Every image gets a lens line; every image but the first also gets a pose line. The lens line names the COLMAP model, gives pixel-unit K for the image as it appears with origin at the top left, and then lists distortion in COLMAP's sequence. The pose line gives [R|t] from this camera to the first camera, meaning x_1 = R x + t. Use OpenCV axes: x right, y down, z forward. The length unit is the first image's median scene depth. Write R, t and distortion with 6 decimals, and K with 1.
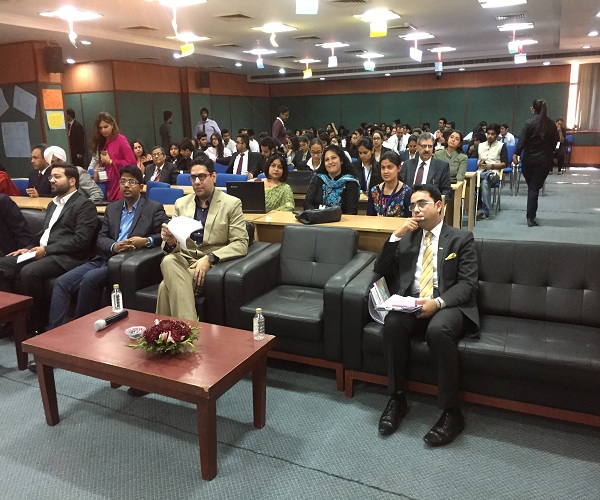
lens RADIAL K [[492.9, 0, 300.0], [0, 492.9, 250.0], [0, 0, 1]] dist [-0.005320, -0.007782]
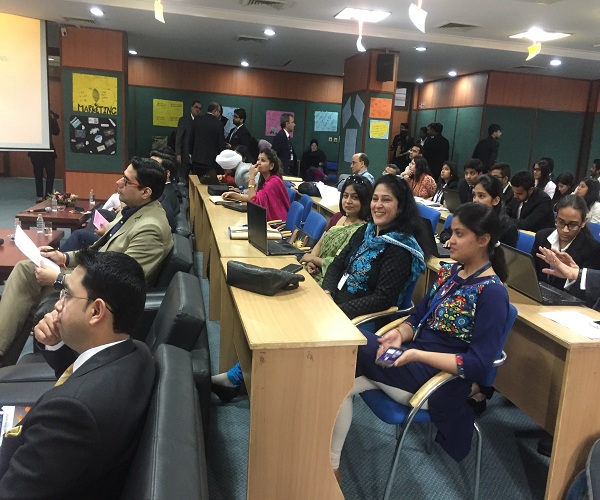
lens RADIAL K [[492.9, 0, 300.0], [0, 492.9, 250.0], [0, 0, 1]] dist [-0.005320, -0.007782]
pose [[0.649874, 0.232962, -0.723459, 0.172604], [-0.262938, 0.962003, 0.073582, -0.063966], [0.713111, 0.142406, 0.686435, 0.249900]]
